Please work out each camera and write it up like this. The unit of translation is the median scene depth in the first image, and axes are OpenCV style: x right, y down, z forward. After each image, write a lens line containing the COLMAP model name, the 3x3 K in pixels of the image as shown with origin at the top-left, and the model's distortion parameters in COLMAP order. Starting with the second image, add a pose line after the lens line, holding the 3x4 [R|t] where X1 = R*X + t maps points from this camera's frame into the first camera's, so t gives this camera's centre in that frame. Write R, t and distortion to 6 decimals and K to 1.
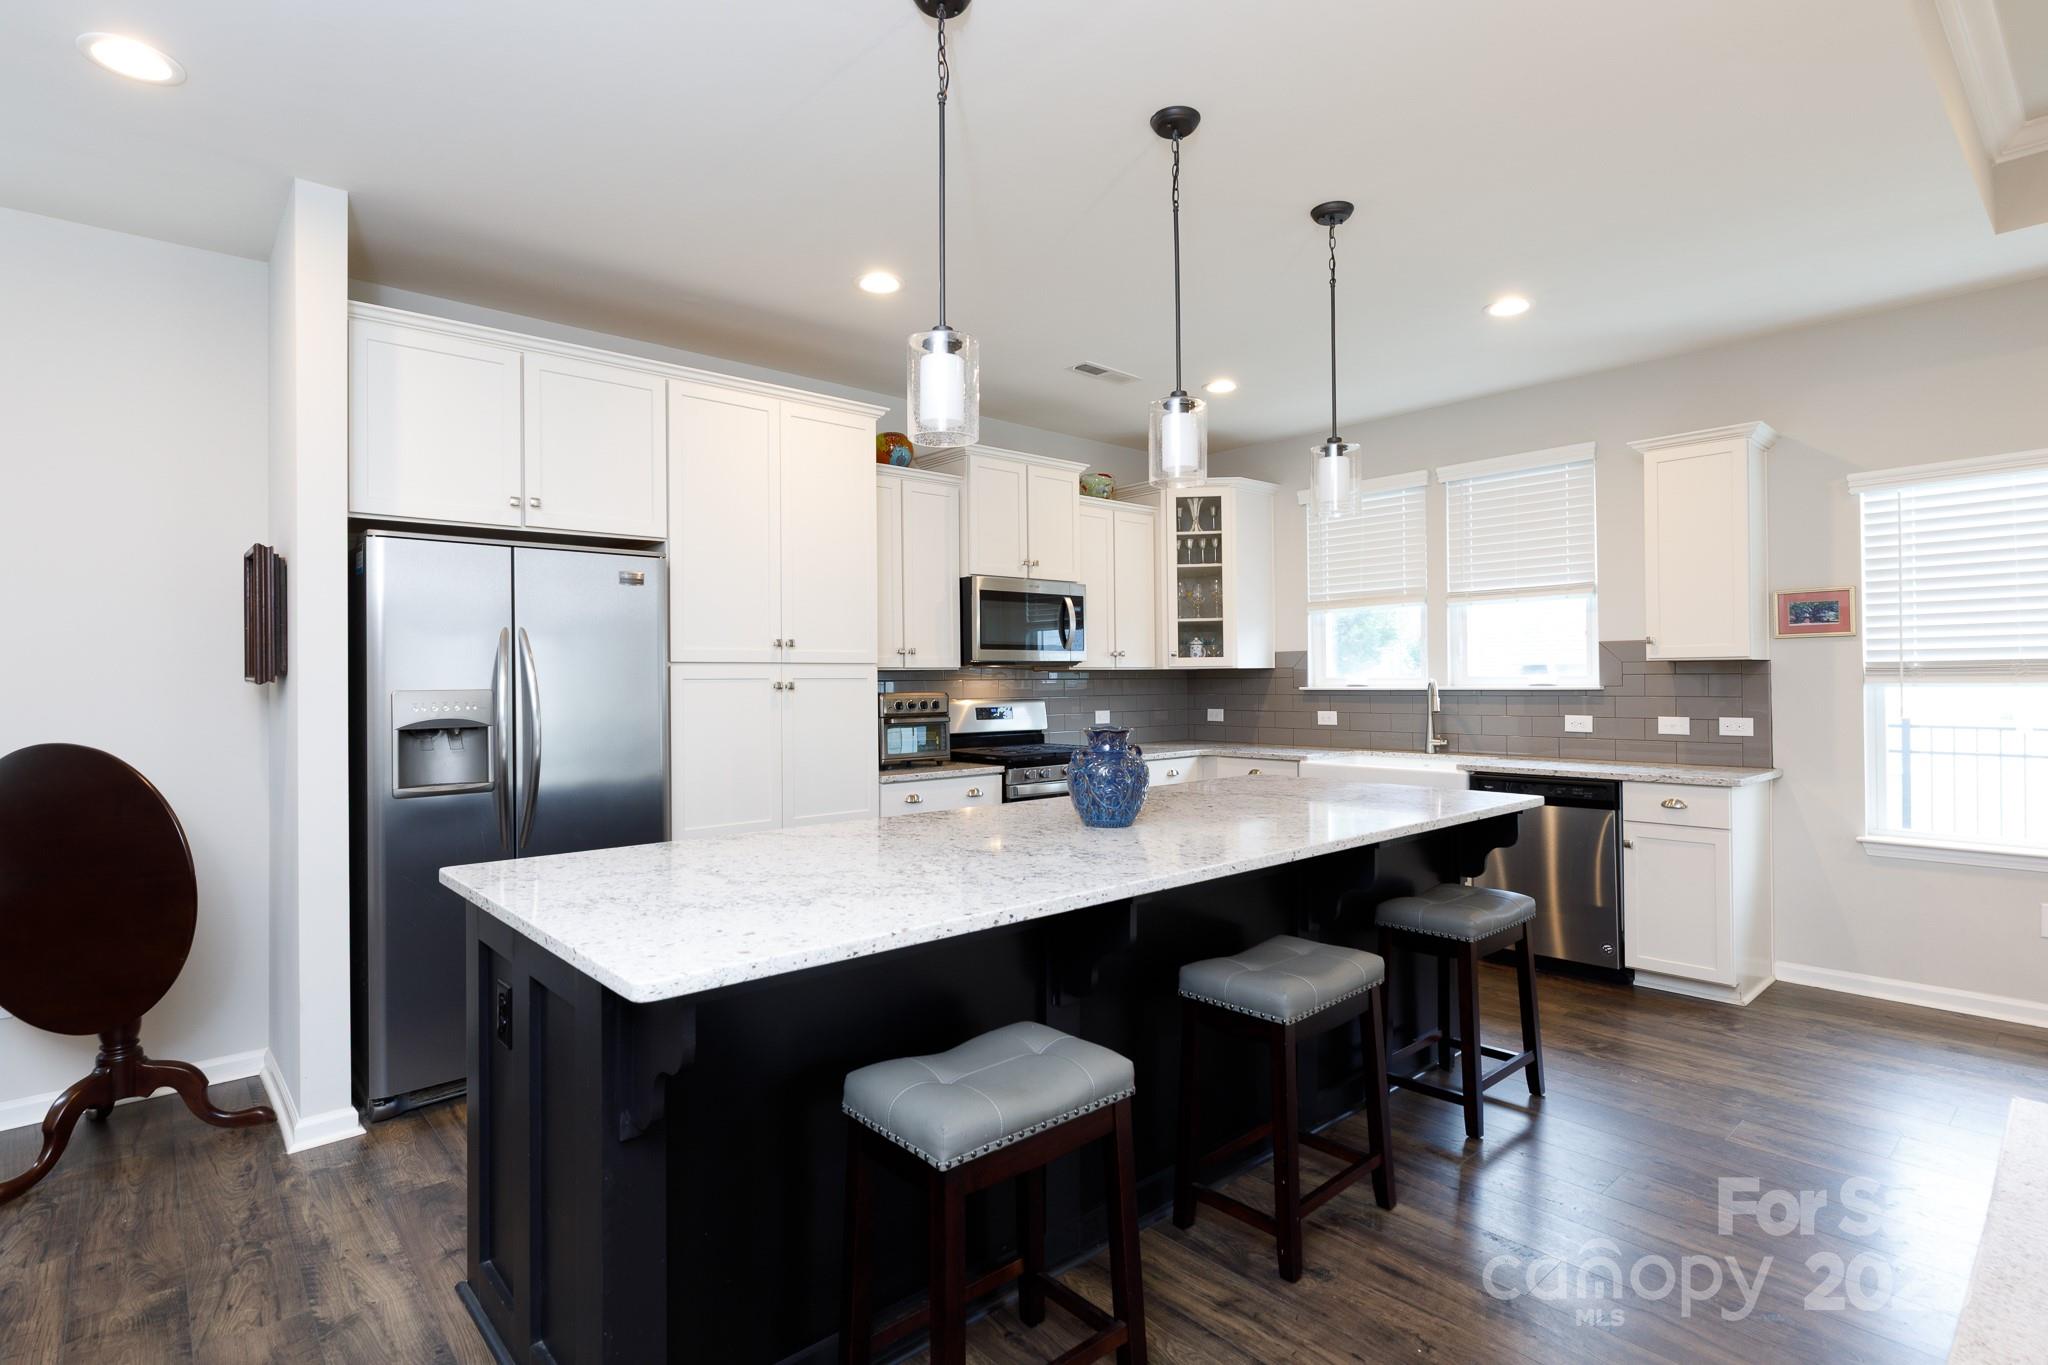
lens RADIAL K [[1020.4, 0, 1033.3], [0, 1020.4, 664.0], [0, 0, 1]] dist [0.001105, 0.000192]
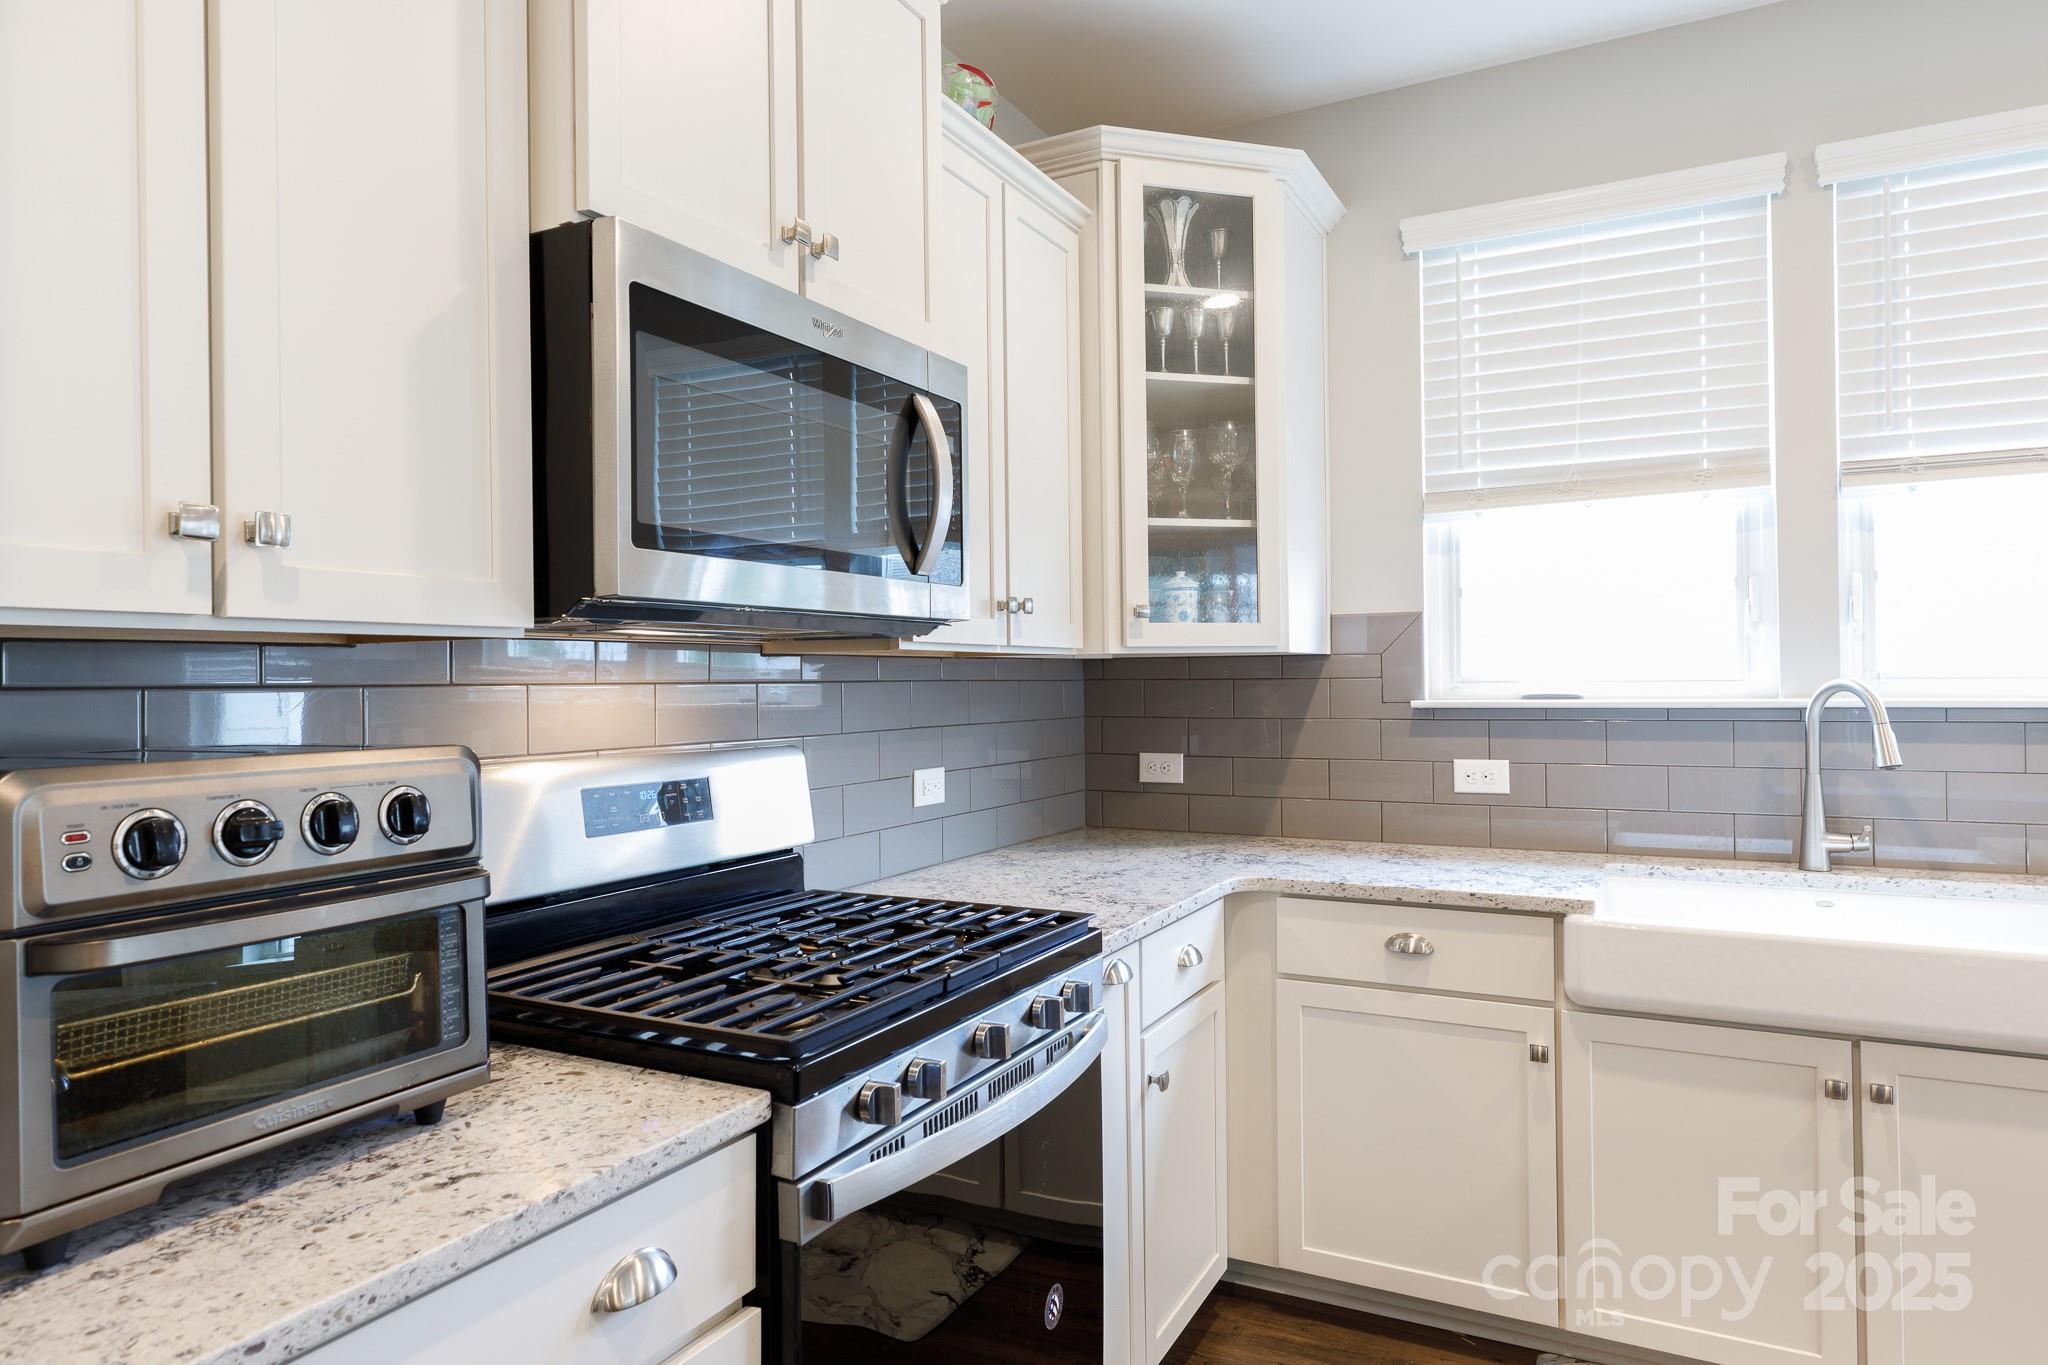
lens RADIAL K [[1252.8, 0, 1020.7], [0, 1252.8, 664.5], [0, 0, 1]] dist [-0.001046, 0.000988]
pose [[0.940699, 0.003615, 0.339222, -0.059485], [-0.003690, 0.999993, -0.000423, 0.010302], [-0.339221, -0.000854, 0.940706, 0.656718]]
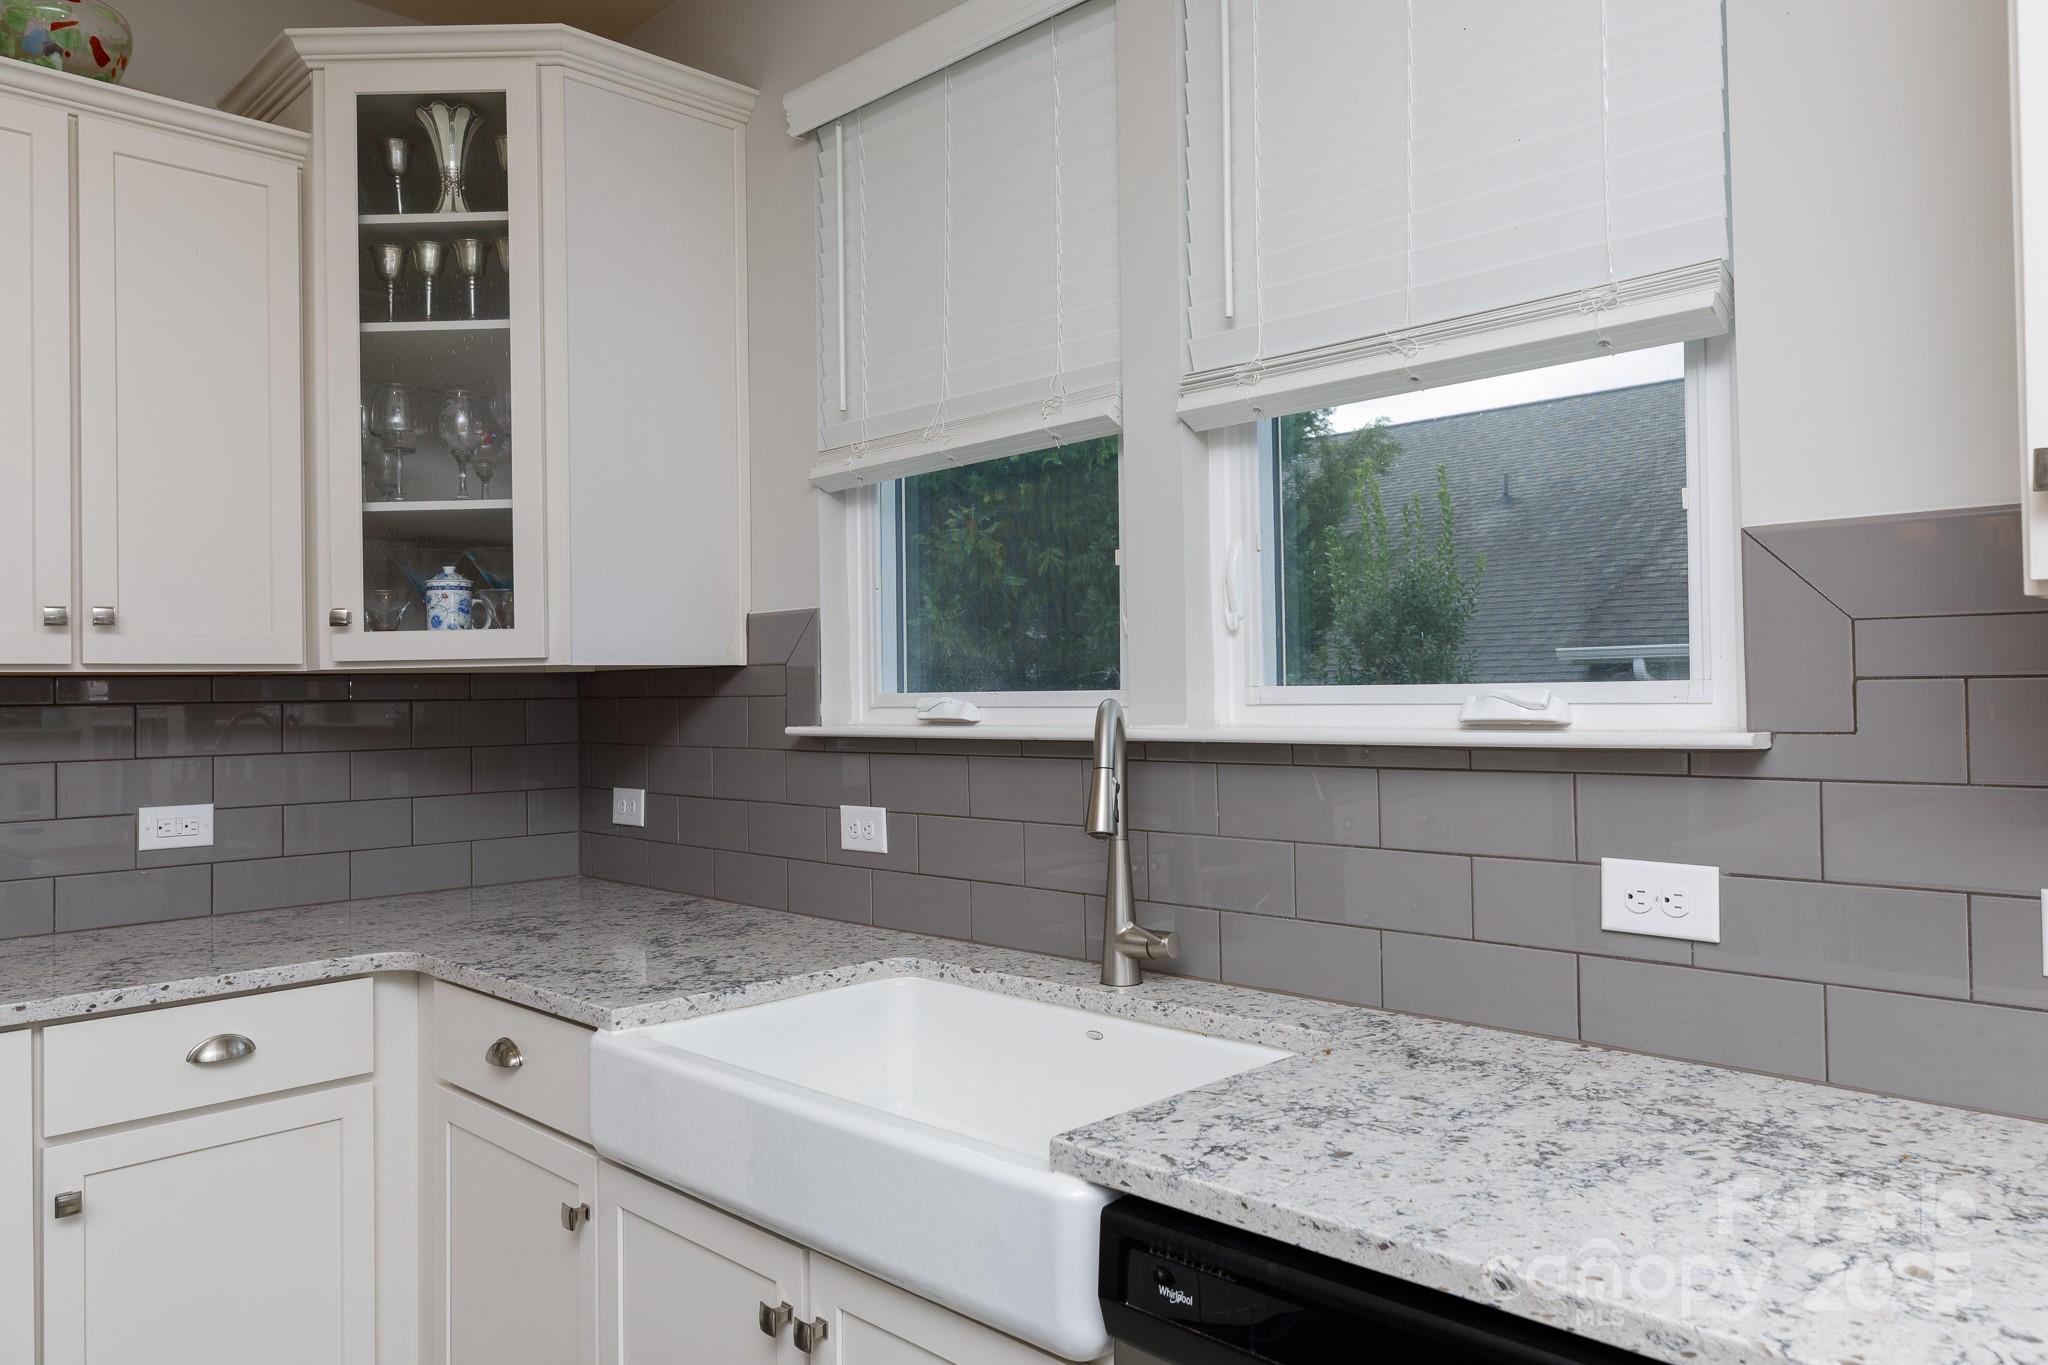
lens RADIAL K [[1435.5, 0, 1017.5], [0, 1435.5, 681.5], [0, 0, 1]] dist [-0.016927, 0.006933]
pose [[0.999228, -0.006774, 0.038695, 0.350726], [0.006407, 0.999933, 0.009608, 0.006115], [-0.038757, -0.009352, 0.999205, 0.636466]]
